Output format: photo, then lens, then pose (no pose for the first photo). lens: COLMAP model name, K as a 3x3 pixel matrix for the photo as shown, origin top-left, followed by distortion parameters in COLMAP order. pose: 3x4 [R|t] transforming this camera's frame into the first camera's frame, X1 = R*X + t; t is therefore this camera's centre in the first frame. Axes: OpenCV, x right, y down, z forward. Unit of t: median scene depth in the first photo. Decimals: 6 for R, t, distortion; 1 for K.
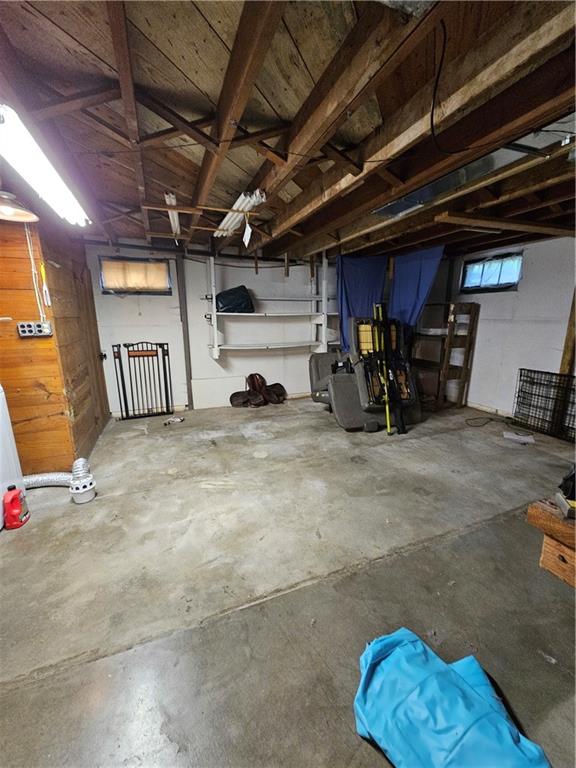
lens RADIAL K [[312.1, 0, 286.4], [0, 312.1, 385.2], [0, 0, 1]] dist [-0.000867, -0.000318]
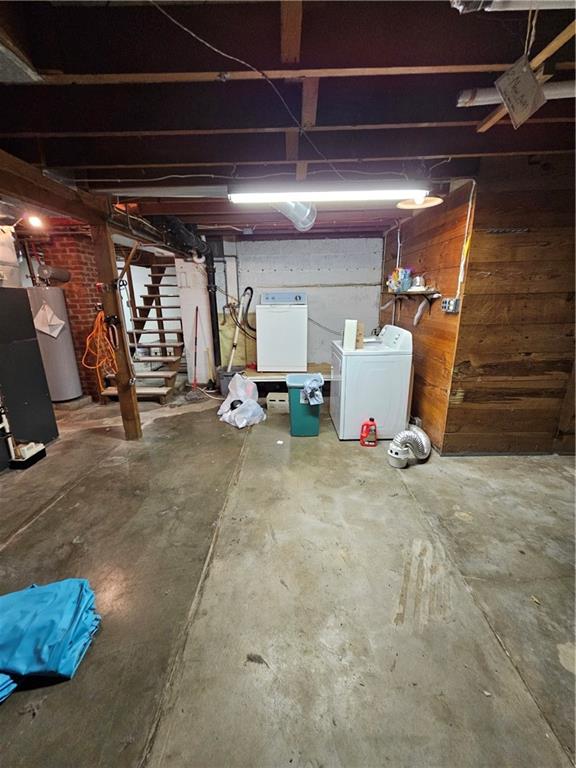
lens RADIAL K [[312.1, 0, 286.4], [0, 312.1, 385.2], [0, 0, 1]] dist [-0.000867, -0.000318]
pose [[-0.382257, 0.274820, -0.882244, 0.269700], [-0.179225, 0.914571, 0.362544, -0.148348], [0.906509, 0.296705, -0.300346, 0.607100]]
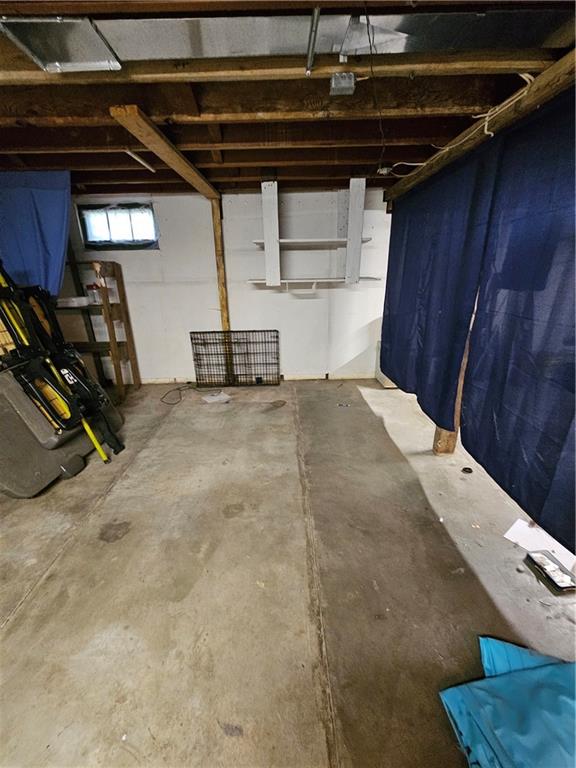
lens RADIAL K [[312.1, 0, 286.4], [0, 312.1, 385.2], [0, 0, 1]] dist [-0.000867, -0.000318]
pose [[0.352111, -0.318923, 0.879947, -0.072631], [0.222700, 0.941703, 0.252192, -0.083050], [-0.909078, 0.107165, 0.402608, 0.371147]]
